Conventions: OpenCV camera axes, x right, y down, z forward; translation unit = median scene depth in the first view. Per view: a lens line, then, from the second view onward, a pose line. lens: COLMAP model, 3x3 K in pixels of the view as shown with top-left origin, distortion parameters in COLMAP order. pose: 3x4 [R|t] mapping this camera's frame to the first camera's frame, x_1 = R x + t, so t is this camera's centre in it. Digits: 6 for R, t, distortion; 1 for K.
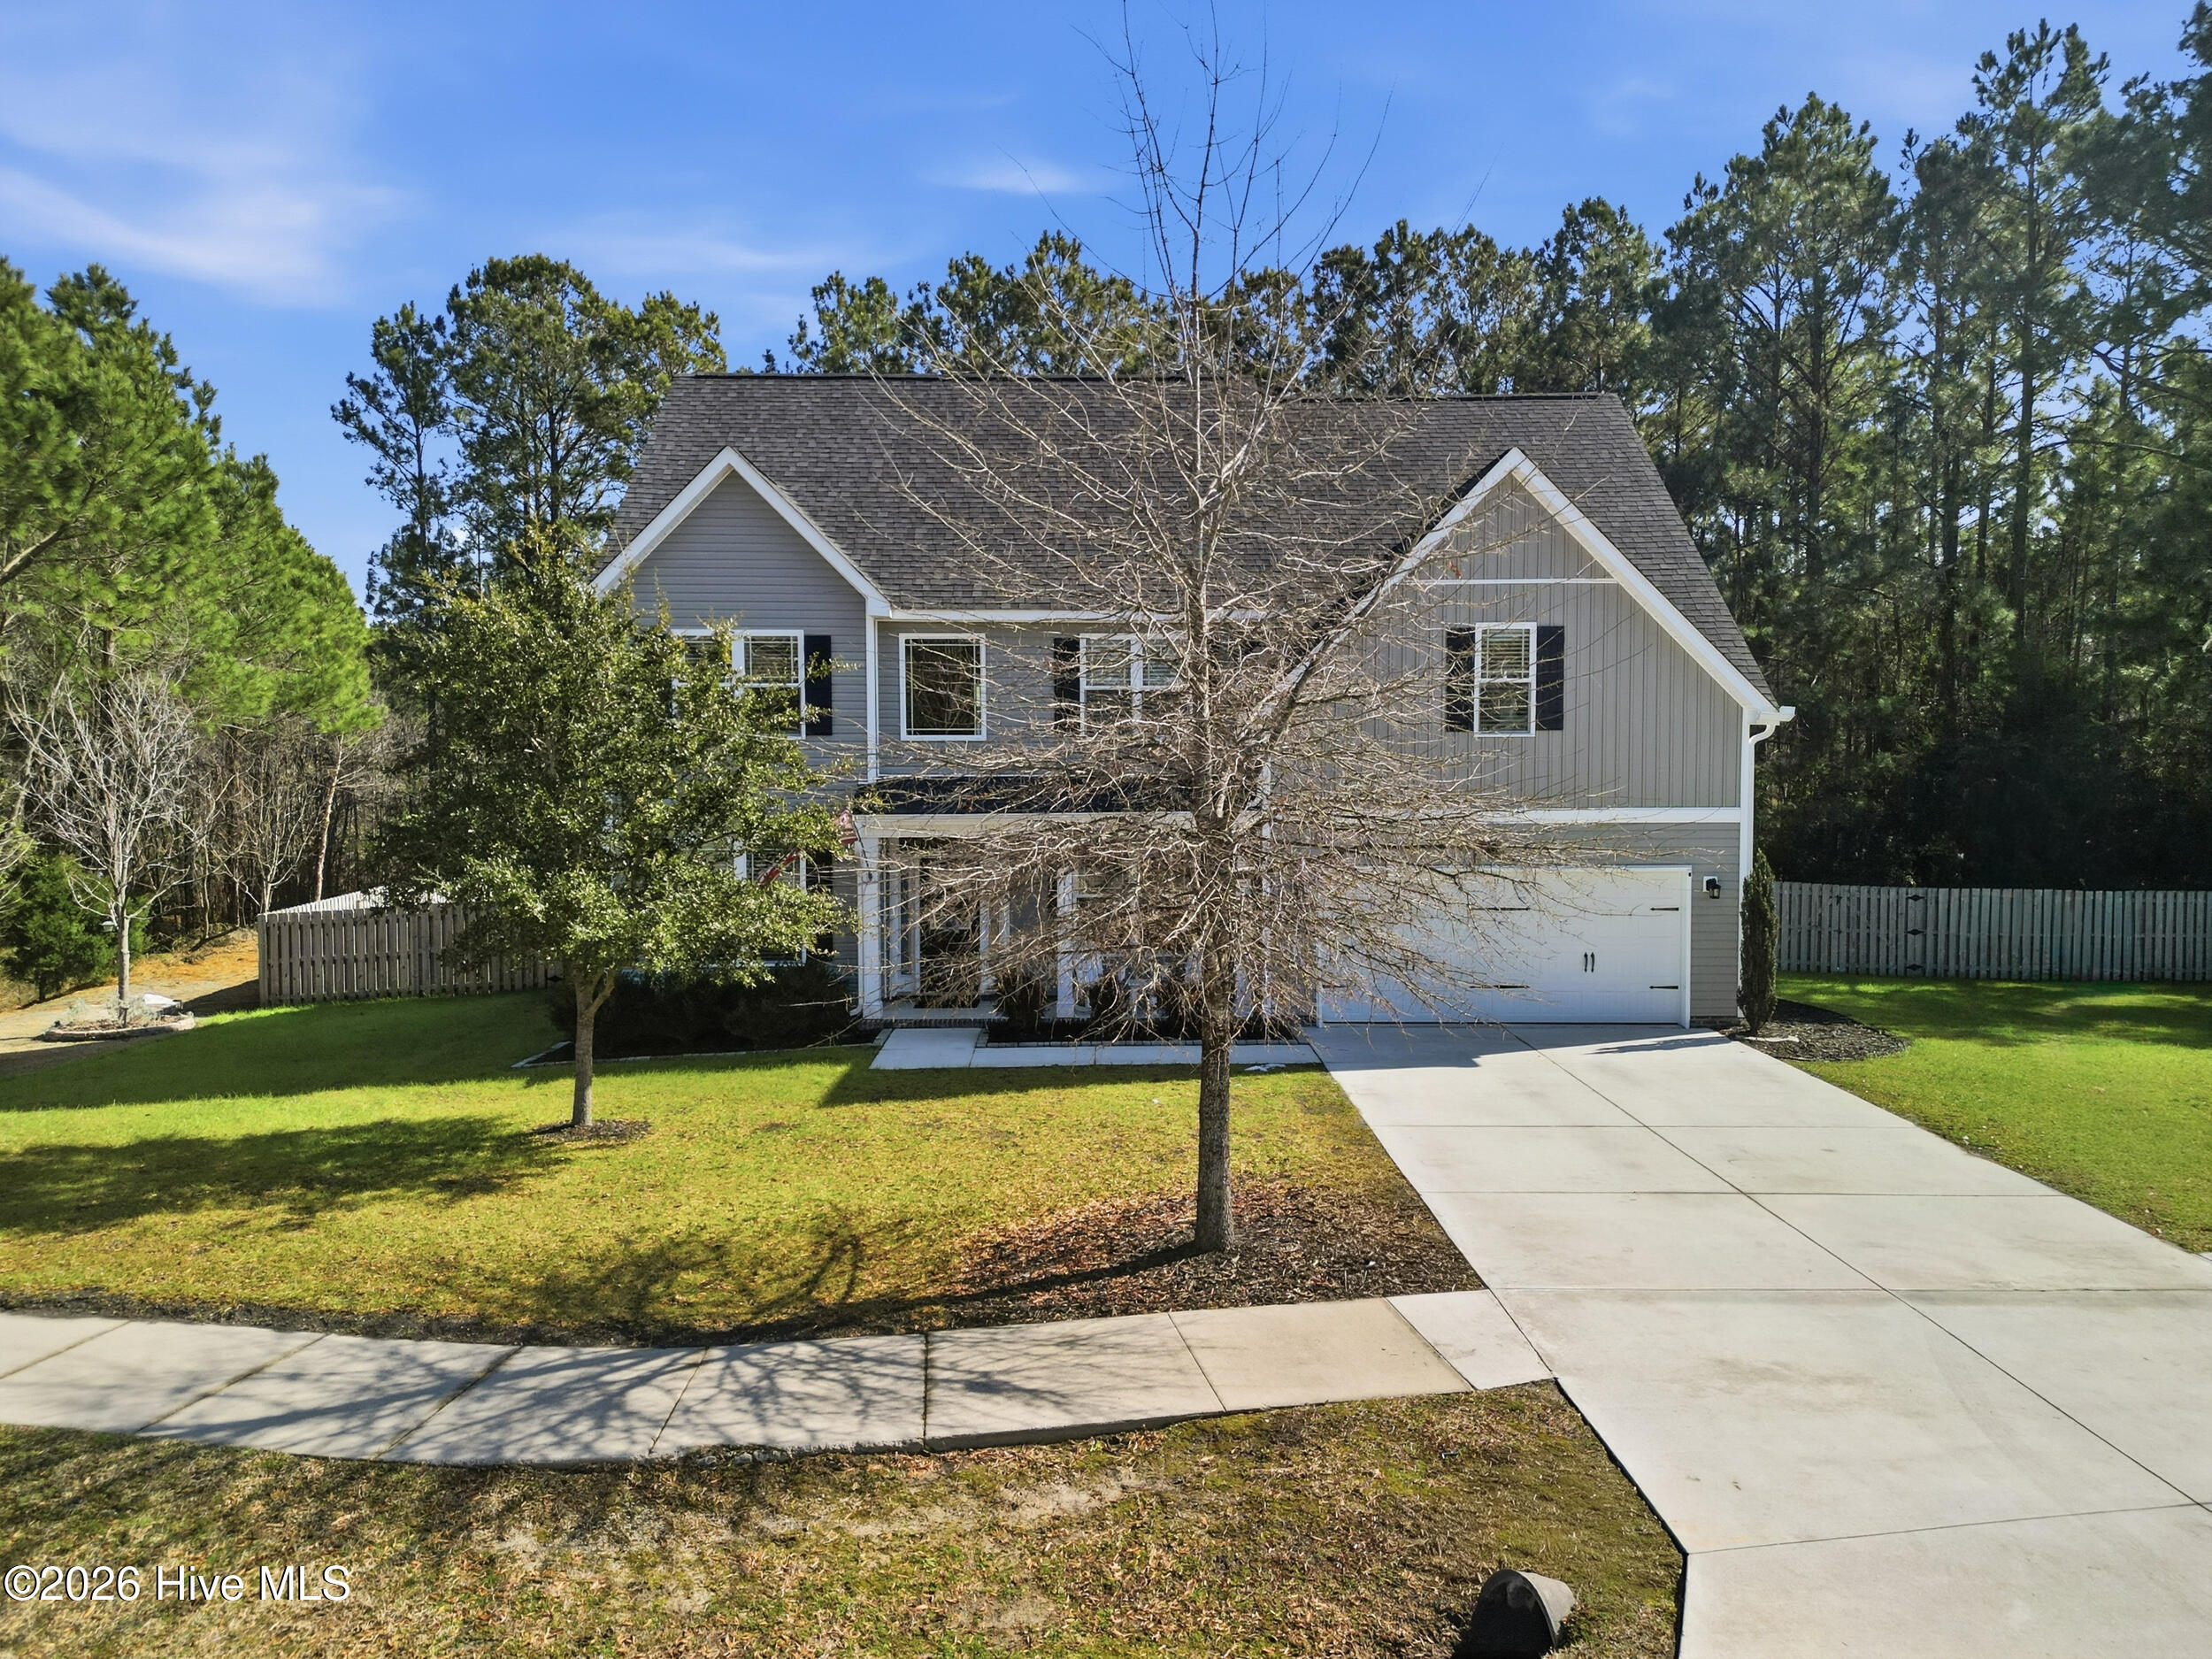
lens RADIAL K [[1549.8, 0, 1114.9], [0, 1549.8, 830.5], [0, 0, 1]] dist [0.082116, -0.074904]
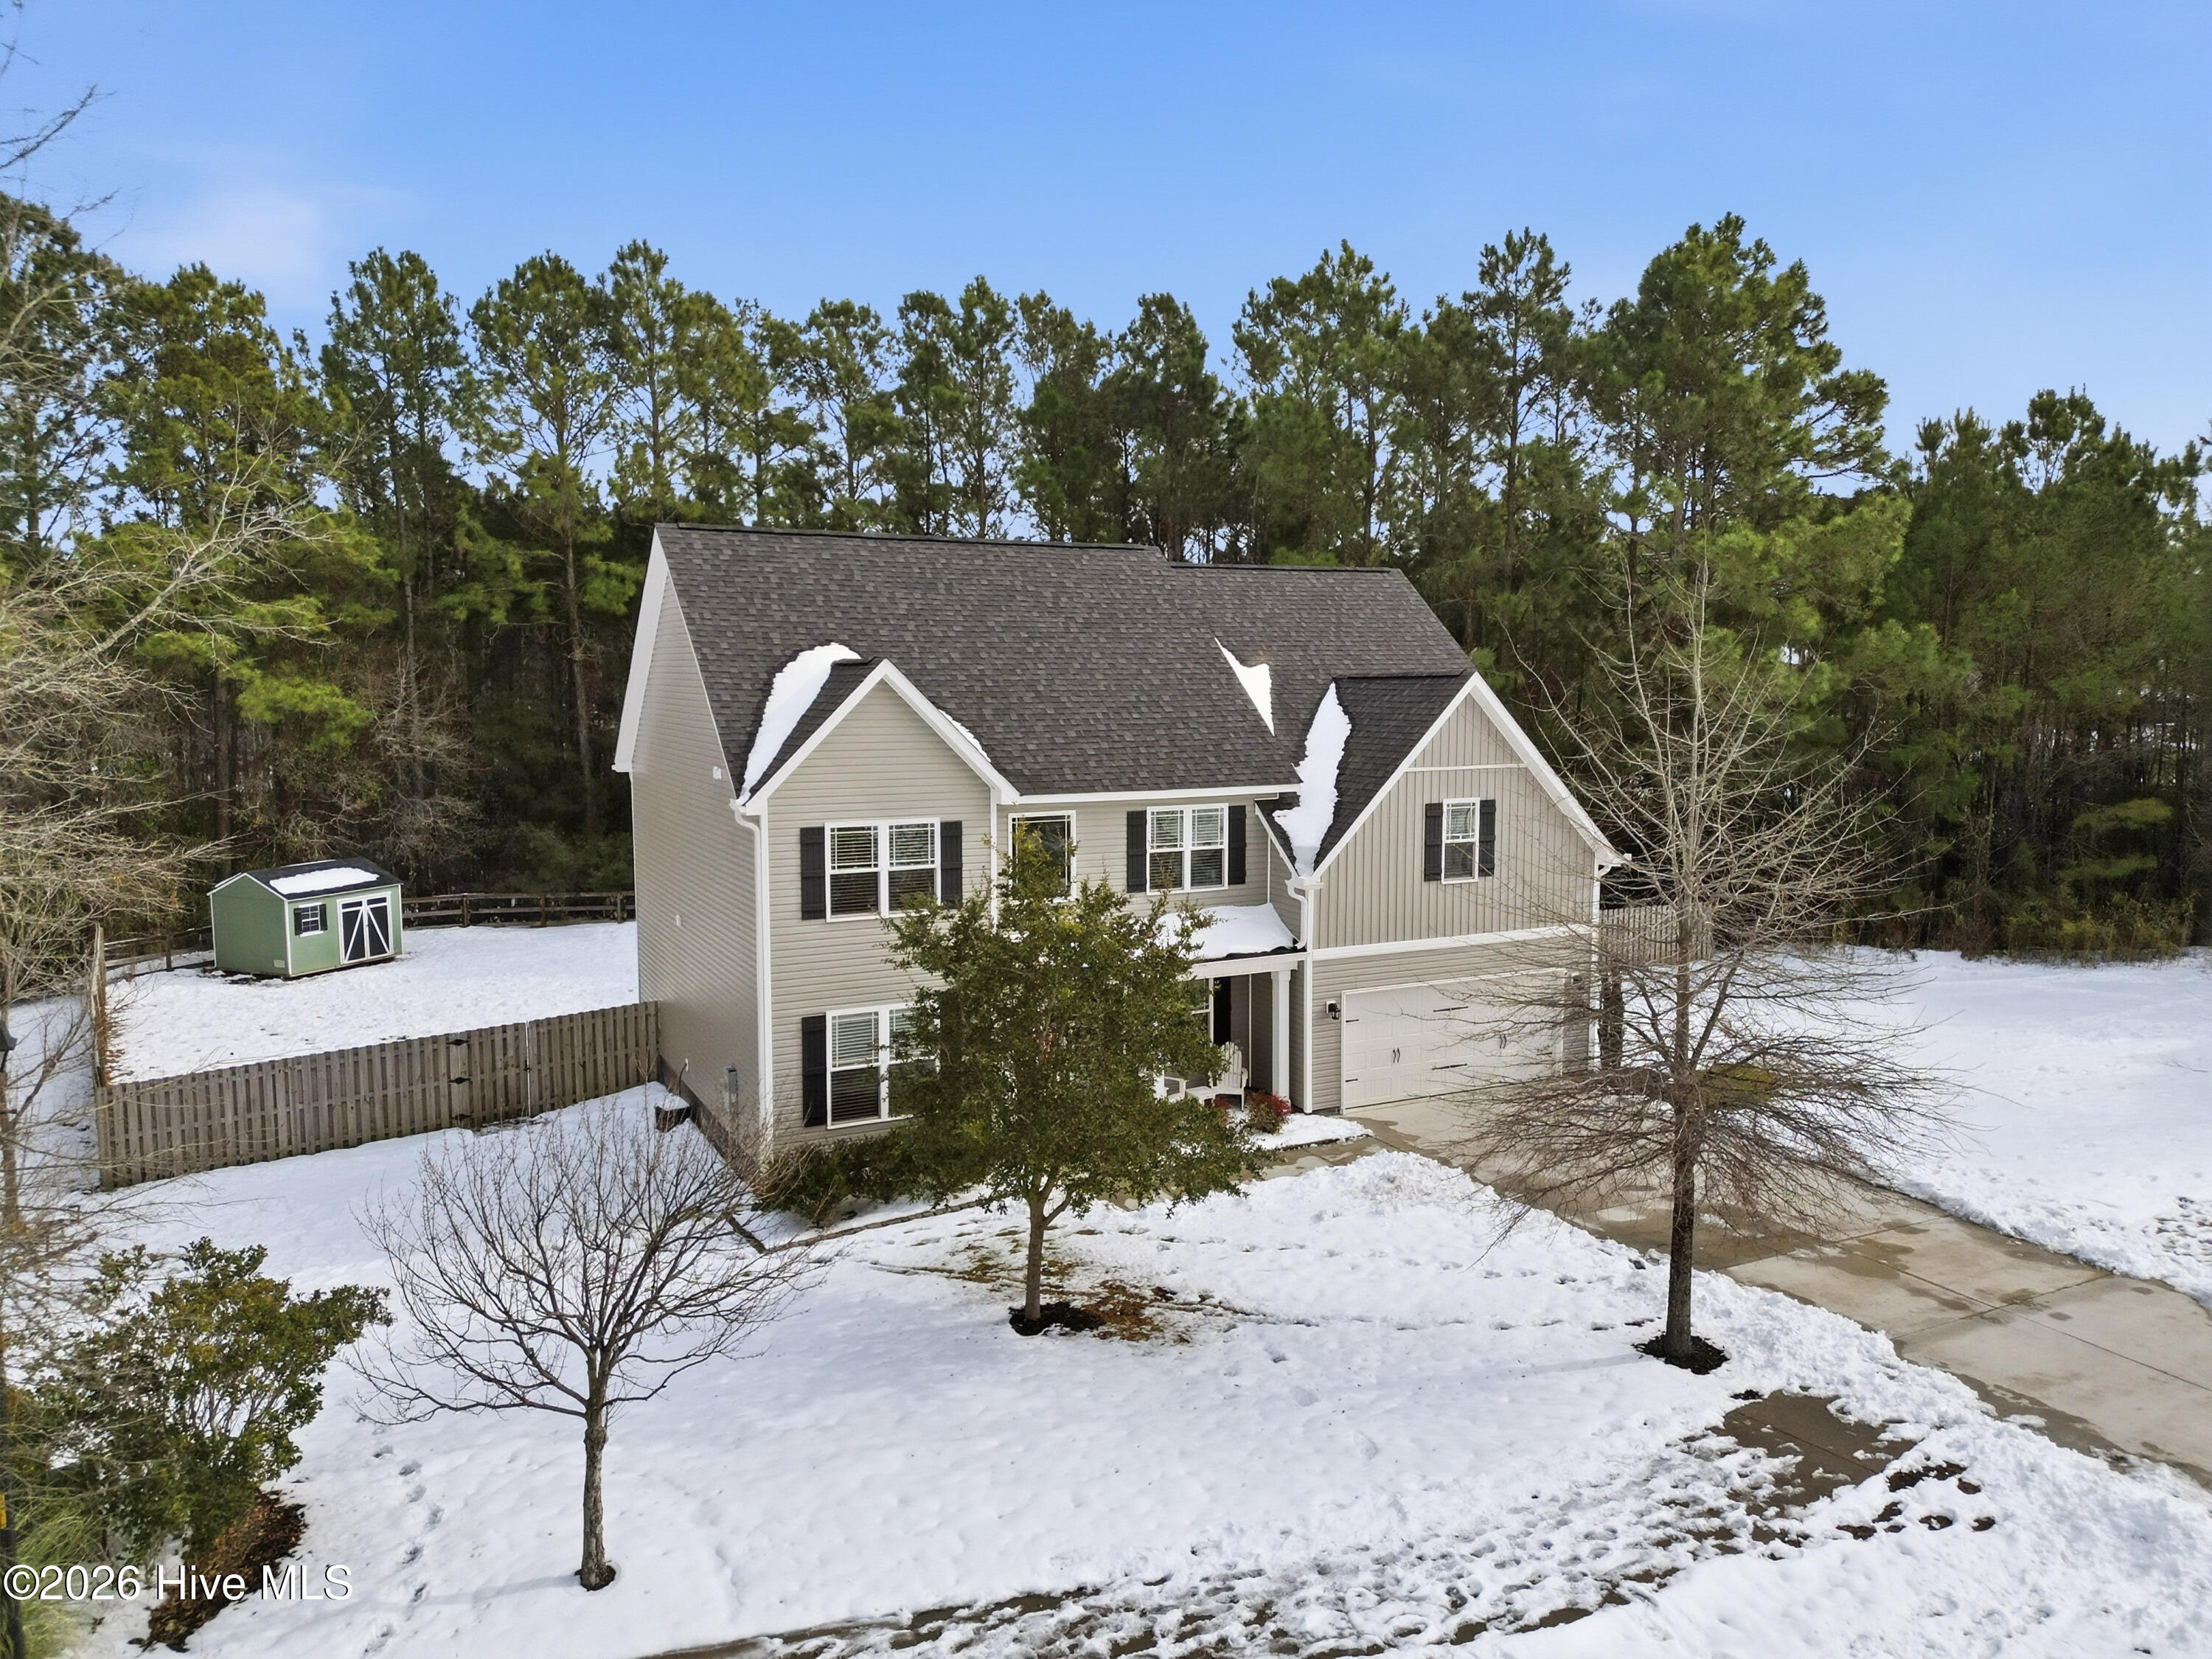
lens RADIAL K [[1549.8, 0, 1108.2], [0, 1549.8, 808.7], [0, 0, 1]] dist [0.082116, -0.074904]
pose [[0.896427, -0.039381, 0.441438, -0.584866], [0.018855, 0.998531, 0.050790, -0.189654], [-0.442790, -0.037206, 0.895853, -0.056513]]
